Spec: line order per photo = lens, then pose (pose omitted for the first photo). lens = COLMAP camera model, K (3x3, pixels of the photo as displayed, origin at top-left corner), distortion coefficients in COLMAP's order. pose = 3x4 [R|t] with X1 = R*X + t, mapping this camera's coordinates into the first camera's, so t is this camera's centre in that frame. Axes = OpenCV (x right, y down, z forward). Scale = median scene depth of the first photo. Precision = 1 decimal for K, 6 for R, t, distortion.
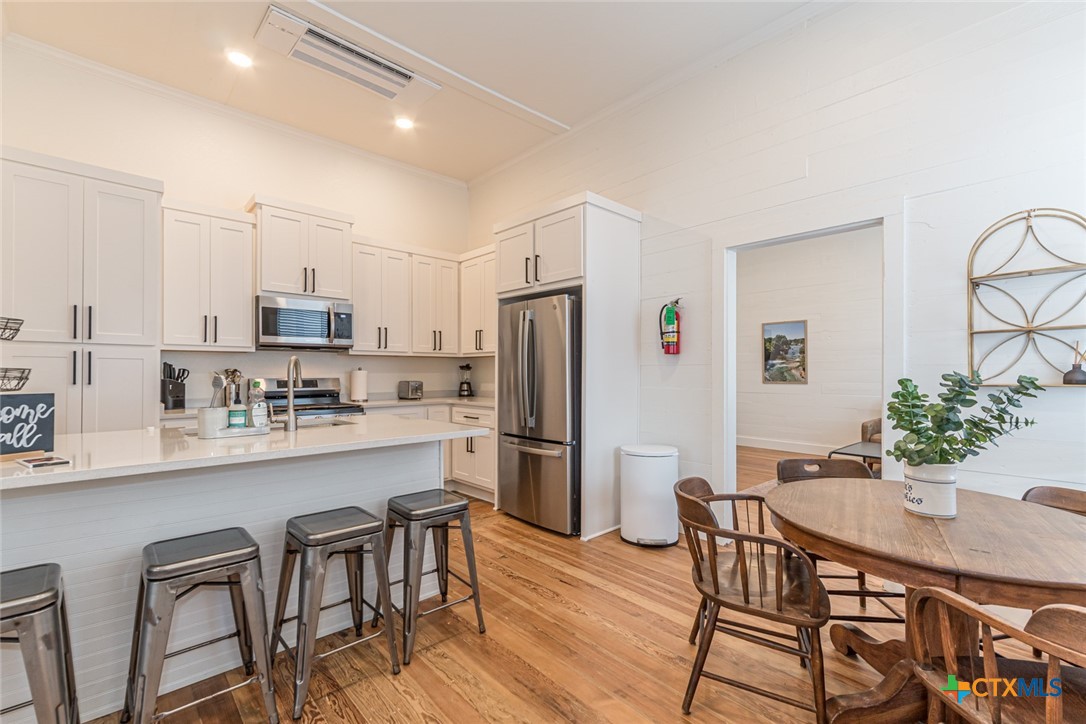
lens RADIAL K [[473.2, 0, 540.5], [0, 473.2, 365.5], [0, 0, 1]] dist [0.007953, 0.000513]
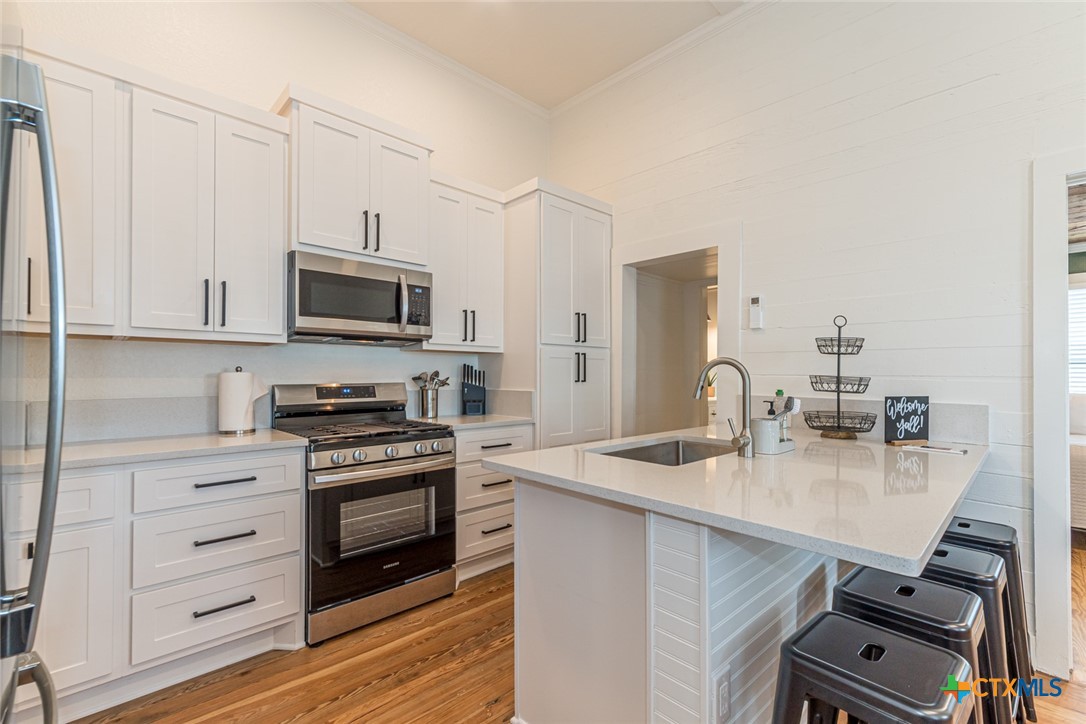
lens RADIAL K [[473.2, 0, 552.7], [0, 473.2, 367.8], [0, 0, 1]] dist [0.007953, 0.000513]
pose [[0.999695, 0.006641, 0.023787, -0.273809], [-0.006744, 0.999968, 0.004242, -0.000573], [-0.023758, -0.004401, 0.999708, 0.378228]]
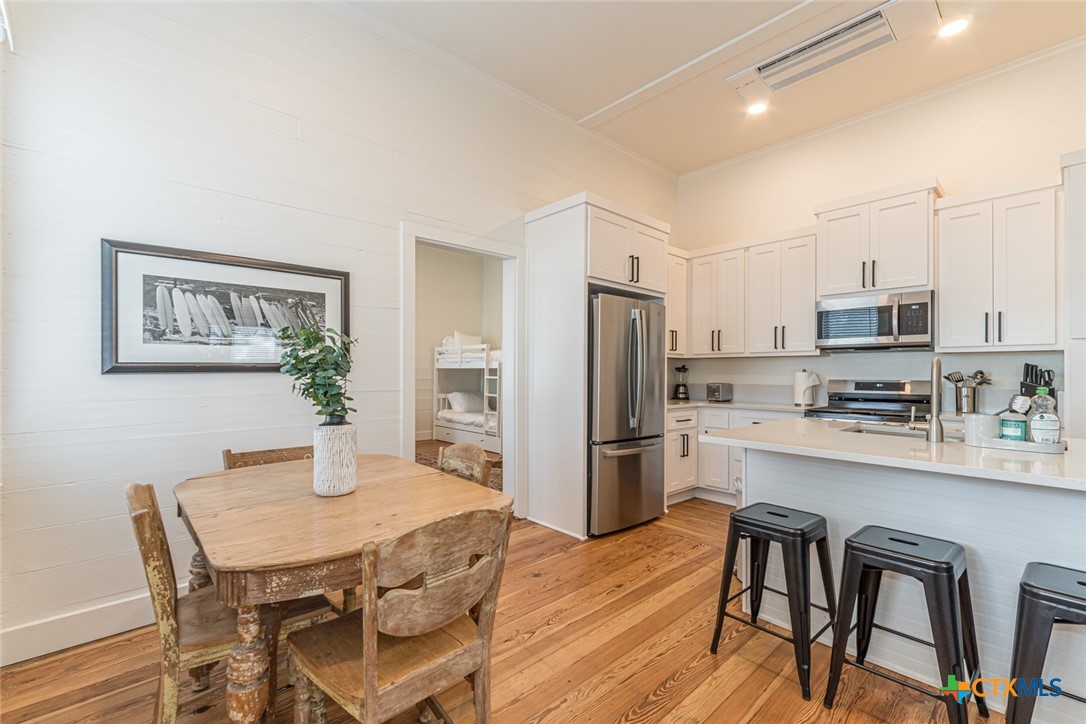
lens RADIAL K [[462.2, 0, 538.0], [0, 462.2, 367.2], [0, 0, 1]] dist [-0.000050, -0.000084]
pose [[-0.014124, -0.009912, -0.999851, 0.445928], [0.010958, 0.999889, -0.010068, 0.002698], [0.999840, -0.011099, -0.014013, 0.390732]]
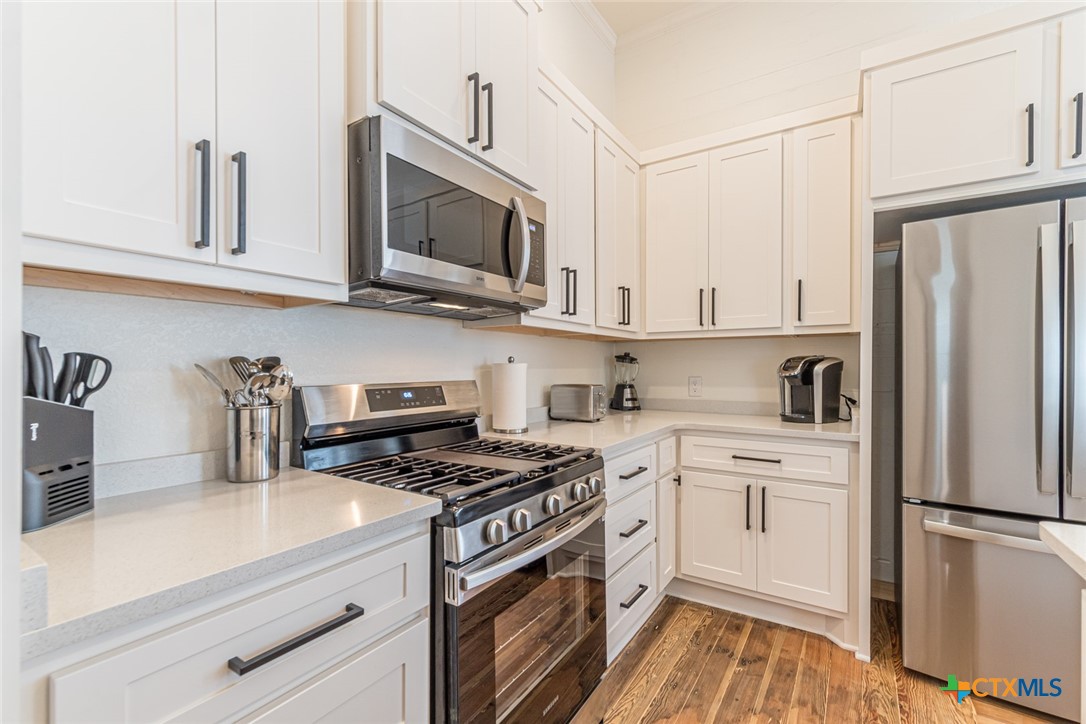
lens RADIAL K [[473.2, 0, 543.2], [0, 473.2, 369.8], [0, 0, 1]] dist [0.007953, 0.000513]
pose [[0.962415, -0.001300, 0.271580, -0.574683], [-0.004415, 0.999782, 0.020431, 0.008717], [-0.271547, -0.020862, 0.962199, 0.681373]]
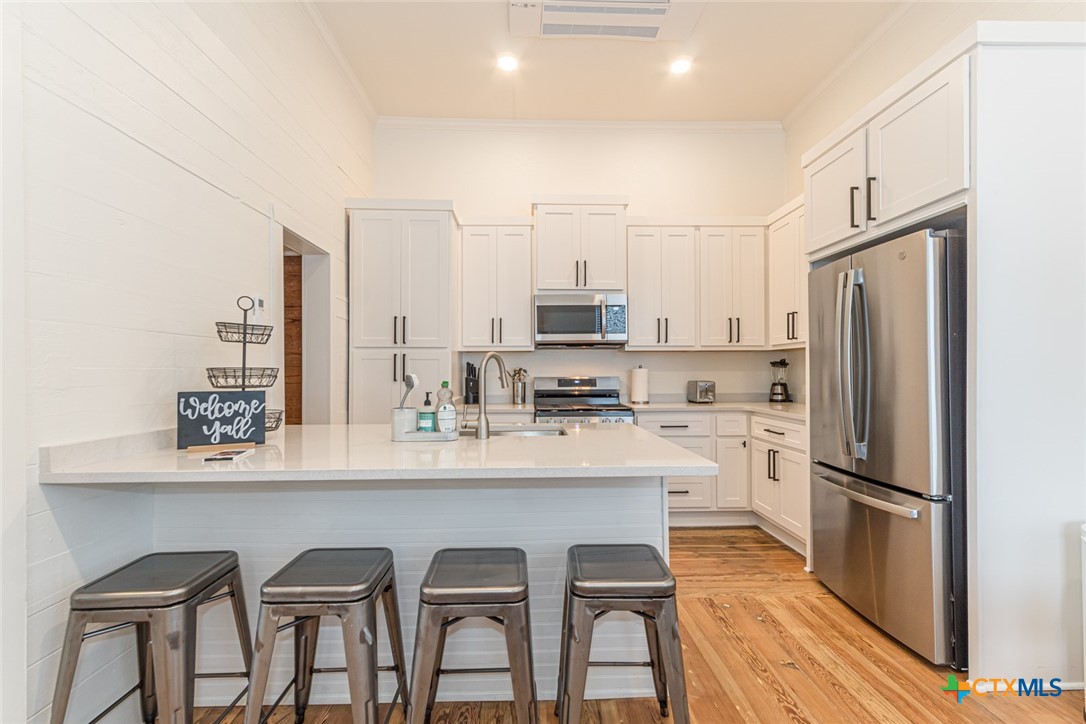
lens RADIAL K [[473.2, 0, 532.3], [0, 473.2, 366.7], [0, 0, 1]] dist [0.007953, 0.000513]
pose [[0.753125, -0.009085, -0.657815, 0.062357], [0.012940, 0.999916, 0.001005, 0.004269], [0.657750, -0.009269, 0.753179, 0.237076]]
